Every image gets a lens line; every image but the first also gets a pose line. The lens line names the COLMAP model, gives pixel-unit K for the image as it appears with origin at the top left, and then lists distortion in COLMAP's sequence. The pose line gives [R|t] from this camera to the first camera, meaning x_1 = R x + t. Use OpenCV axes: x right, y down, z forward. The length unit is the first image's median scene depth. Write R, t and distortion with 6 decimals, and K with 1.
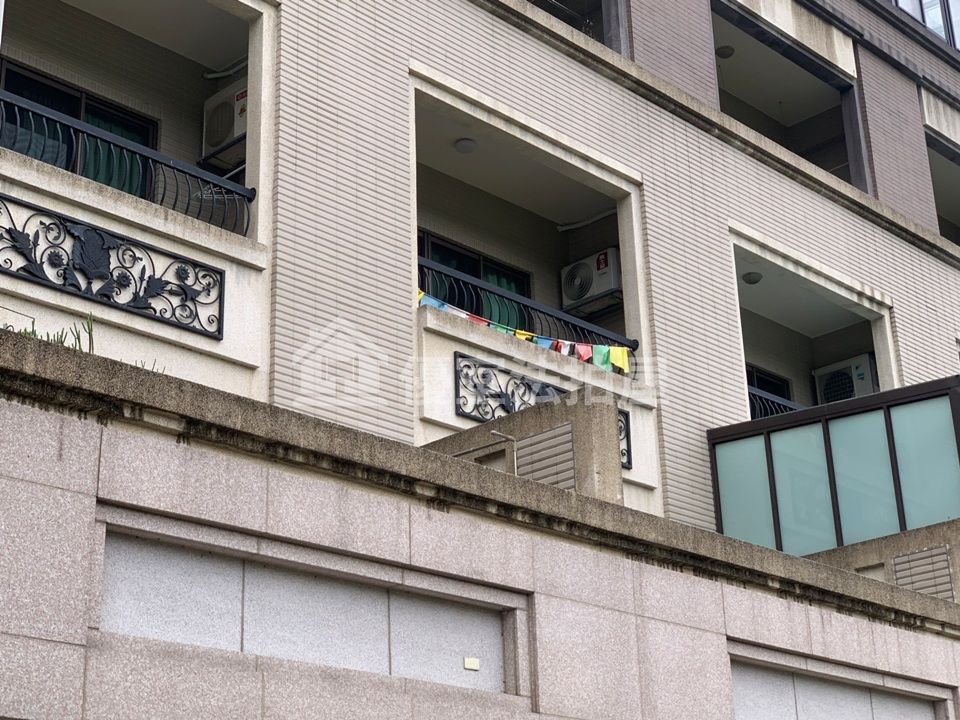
lens RADIAL K [[1650.2, 0, 474.7], [0, 1650.2, 331.8], [0, 0, 1]] dist [0.076317, 0.171872]
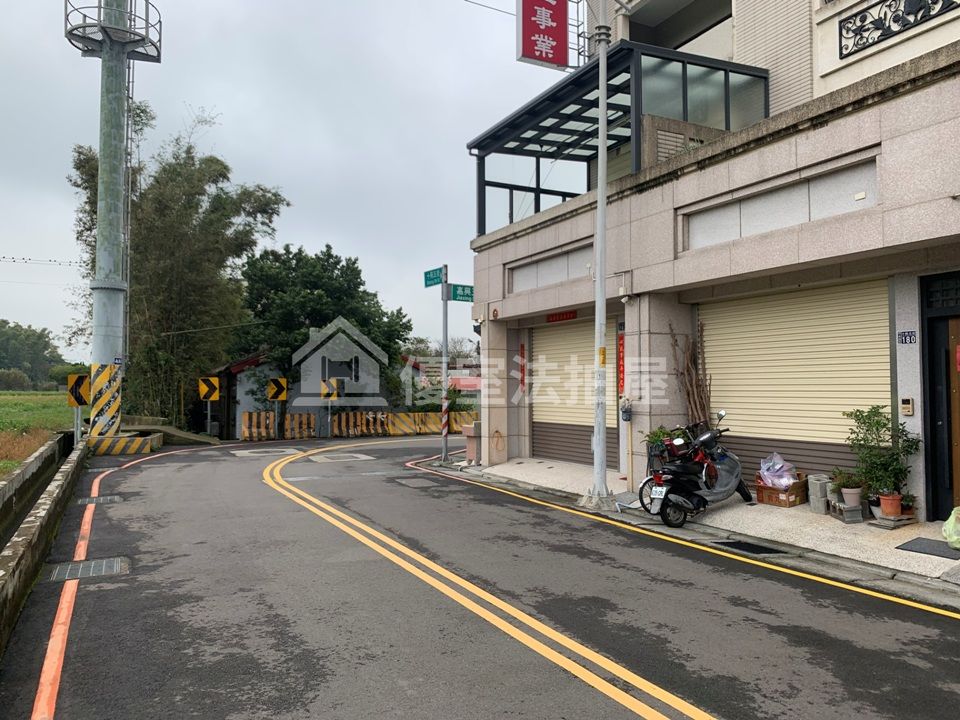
lens RADIAL K [[742.2, 0, 480.0], [0, 742.2, 360.0], [0, 0, 1]] dist [0.013113, -0.005185]
pose [[-0.307741, -0.009416, -0.951424, 0.906853], [0.378625, 0.916156, -0.131534, 0.315833], [0.872891, -0.400711, -0.278373, 0.792750]]
